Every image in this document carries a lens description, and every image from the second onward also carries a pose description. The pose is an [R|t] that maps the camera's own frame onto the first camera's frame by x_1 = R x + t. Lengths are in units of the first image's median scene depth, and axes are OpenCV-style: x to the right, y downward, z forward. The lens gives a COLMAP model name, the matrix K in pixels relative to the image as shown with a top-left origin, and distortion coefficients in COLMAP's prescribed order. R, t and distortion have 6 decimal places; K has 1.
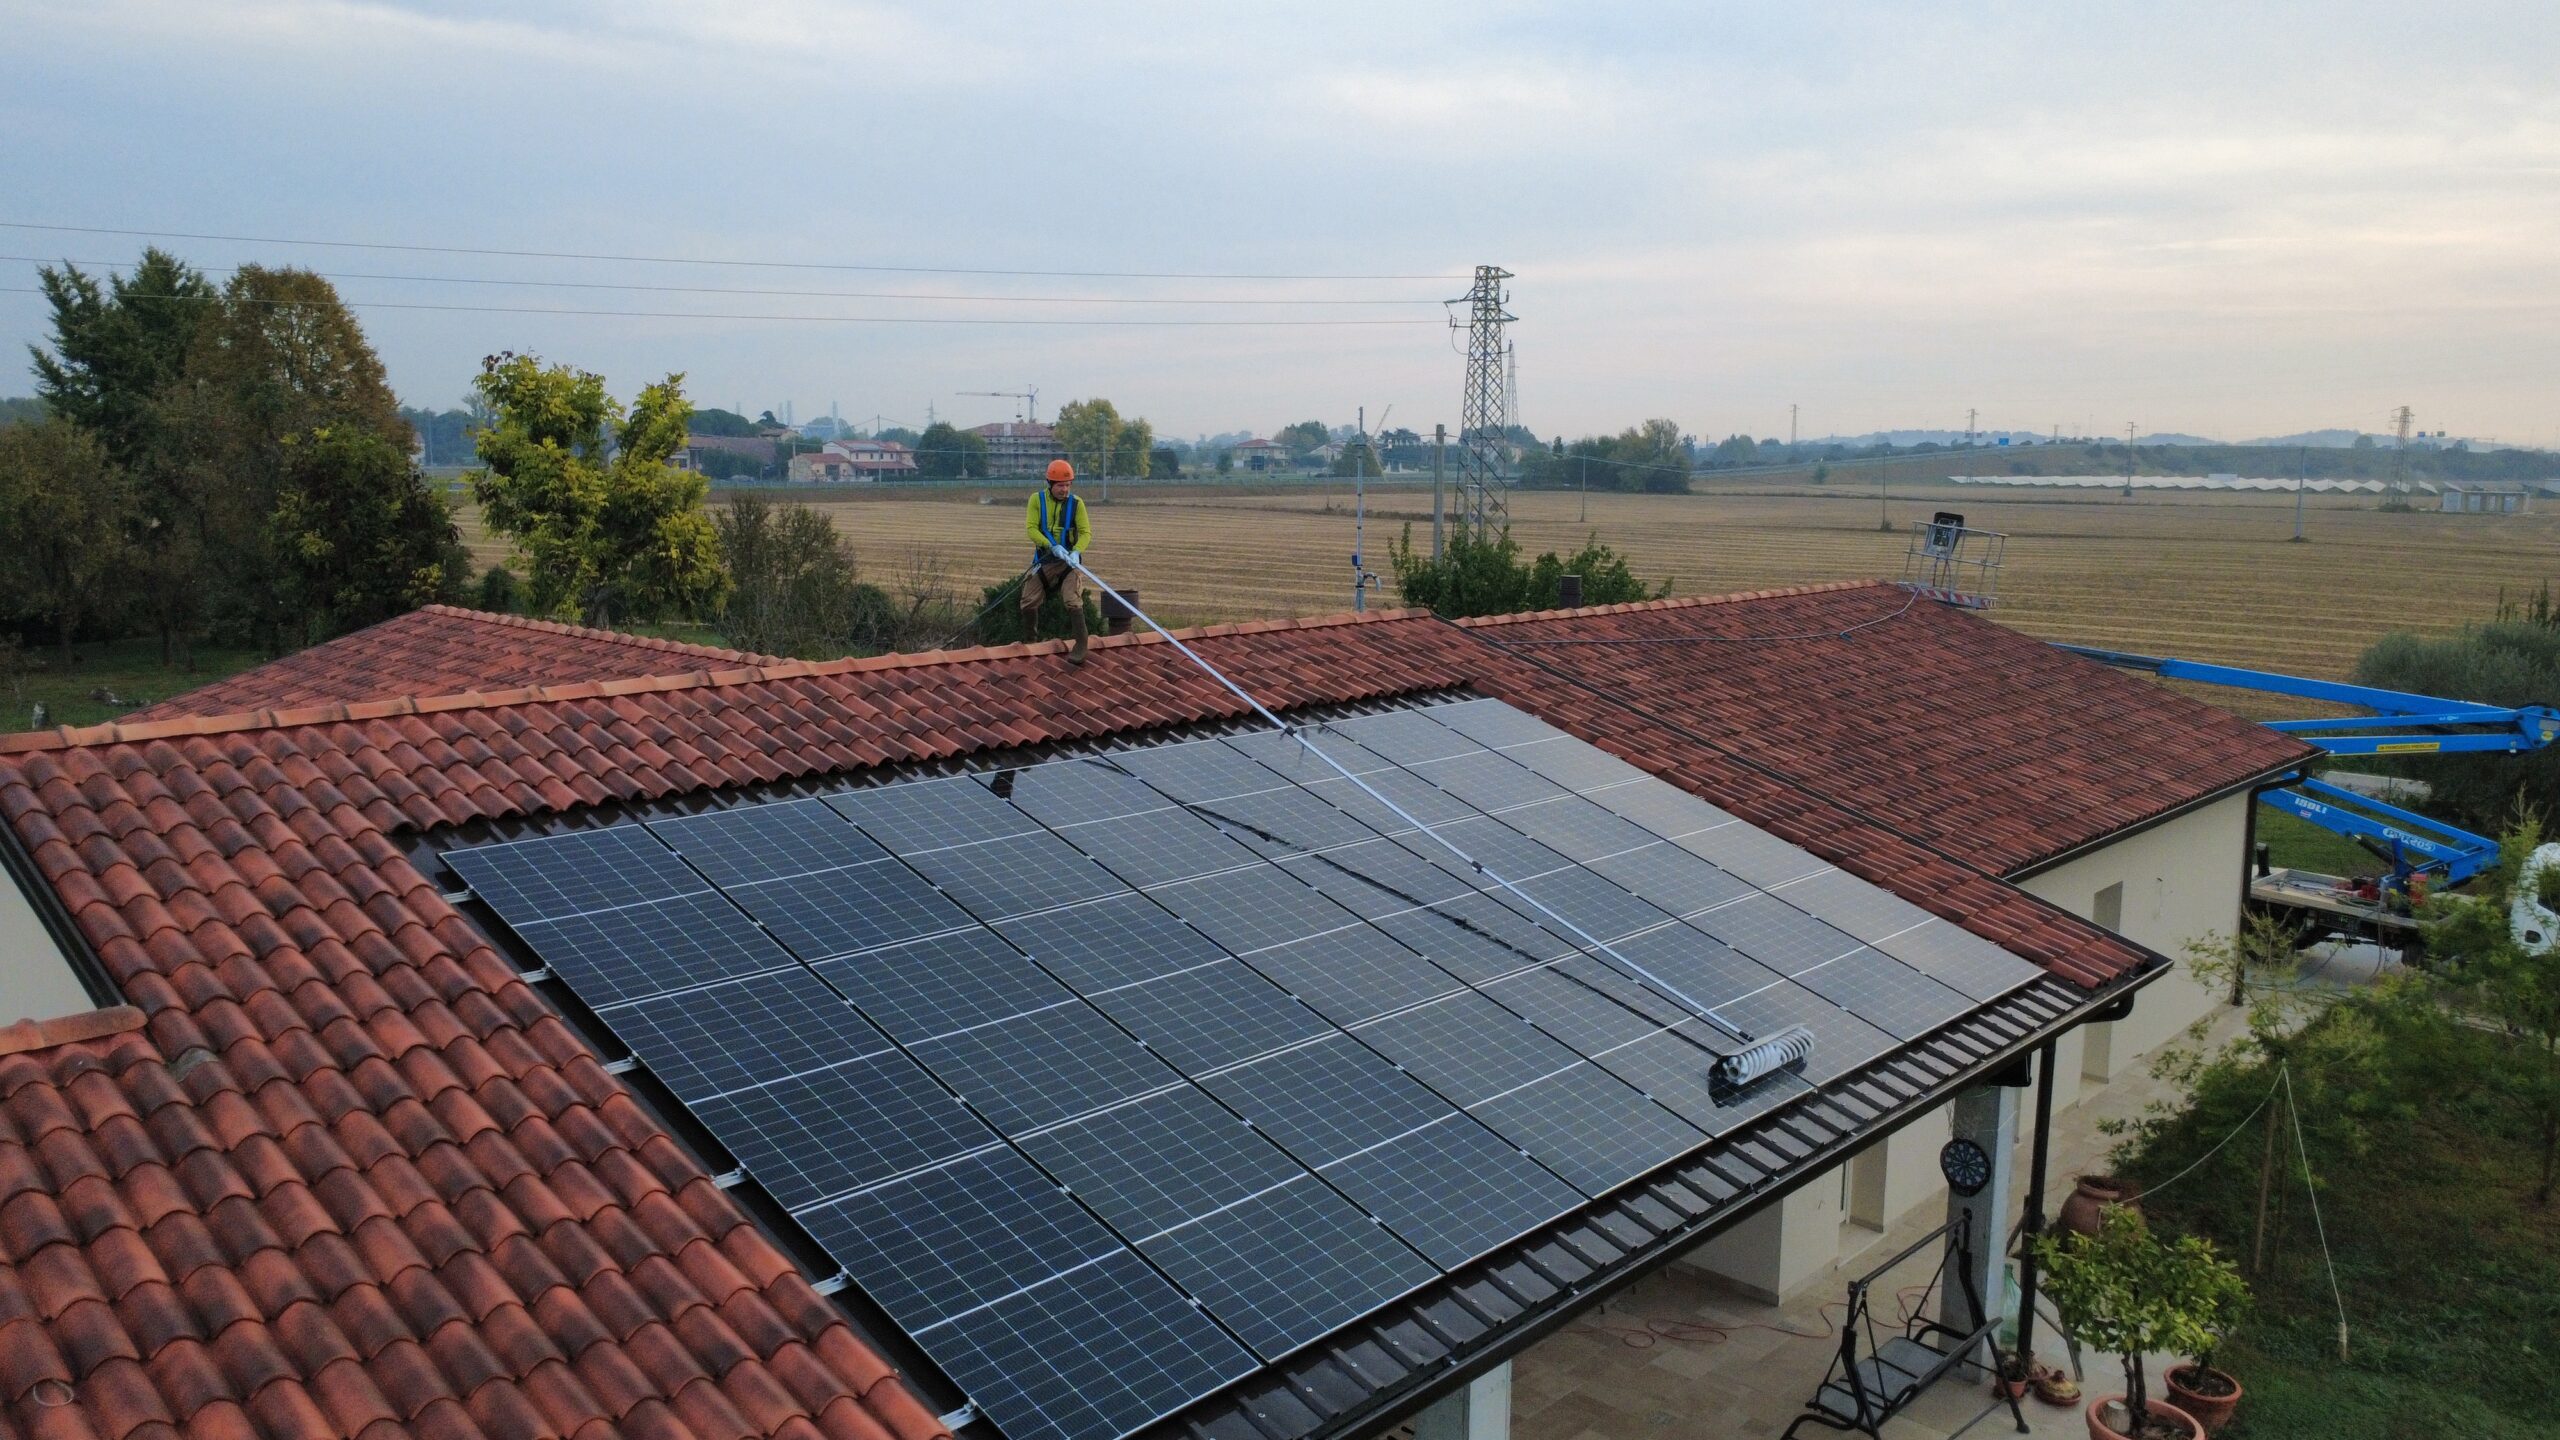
lens RADIAL K [[1860.8, 0, 1278.4], [0, 1860.8, 722.5], [0, 0, 1]] dist [-0.002301, 0.004459]
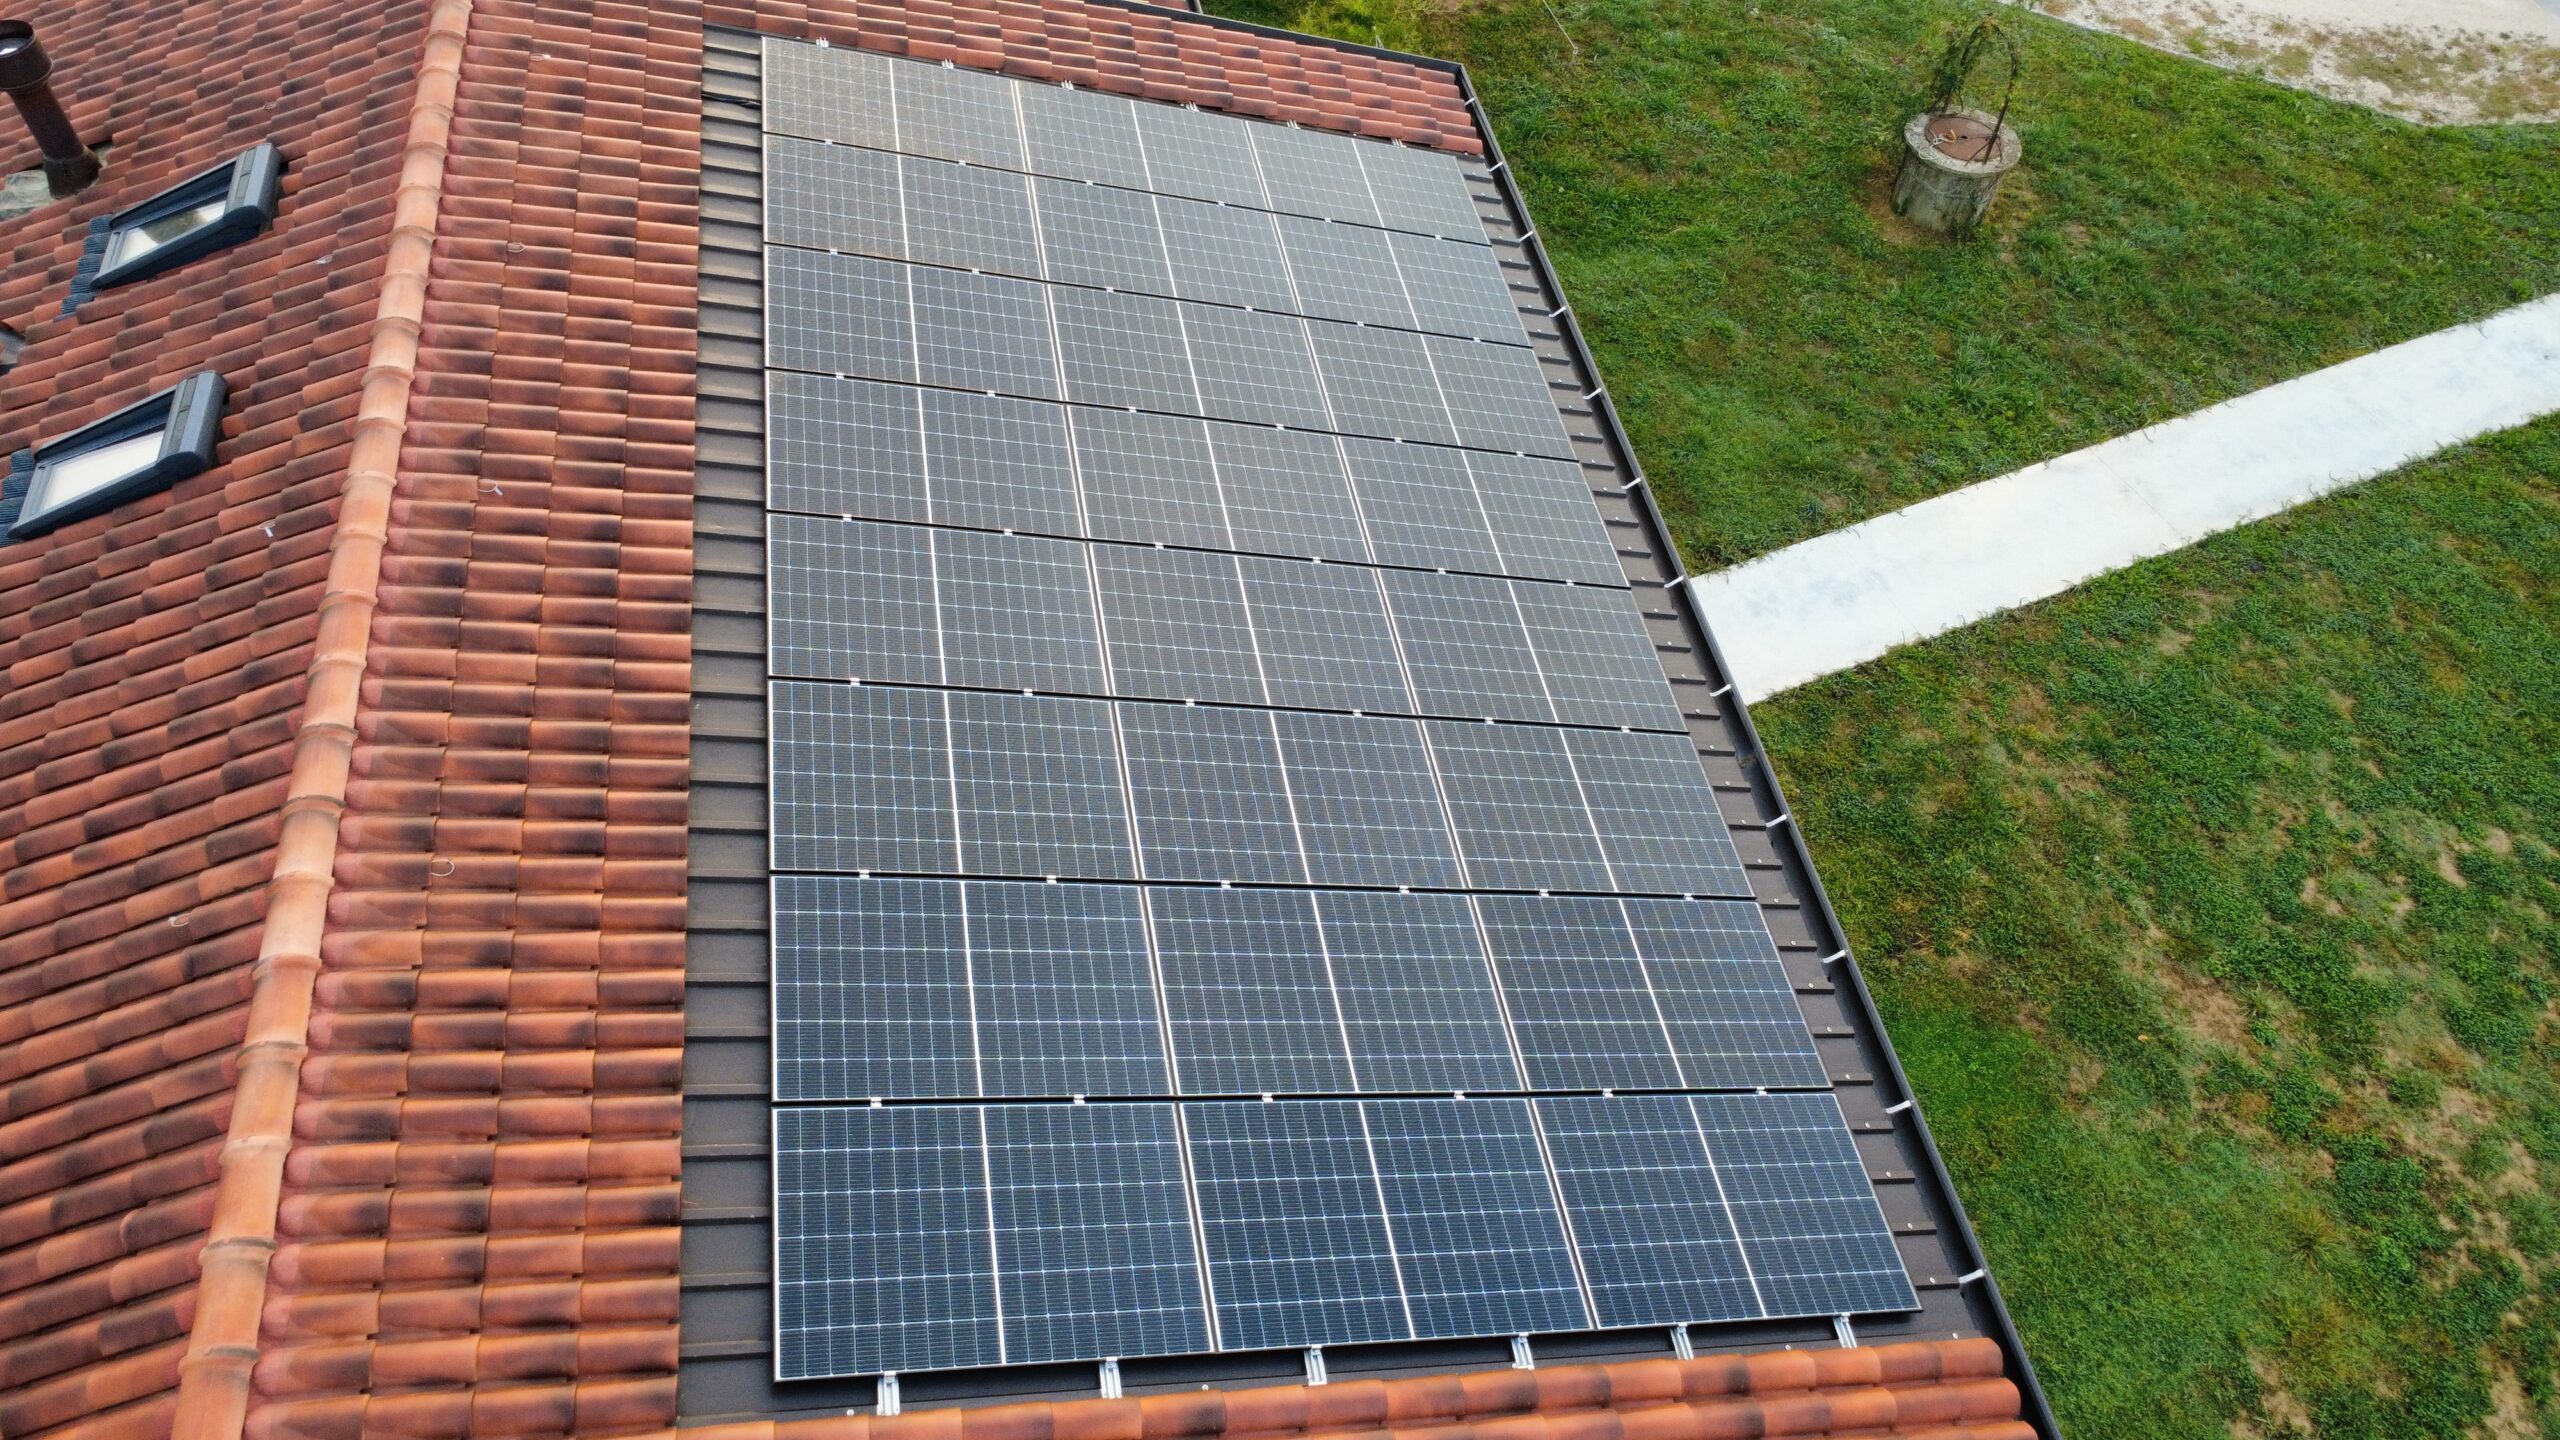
lens RADIAL K [[1860.8, 0, 1278.2], [0, 1860.8, 717.5], [0, 0, 1]] dist [-0.002301, 0.004459]
pose [[0.595631, -0.626910, 0.502203, -0.133408], [0.112952, 0.684363, 0.720339, -0.146618], [-0.795277, -0.372332, 0.478438, 0.150739]]
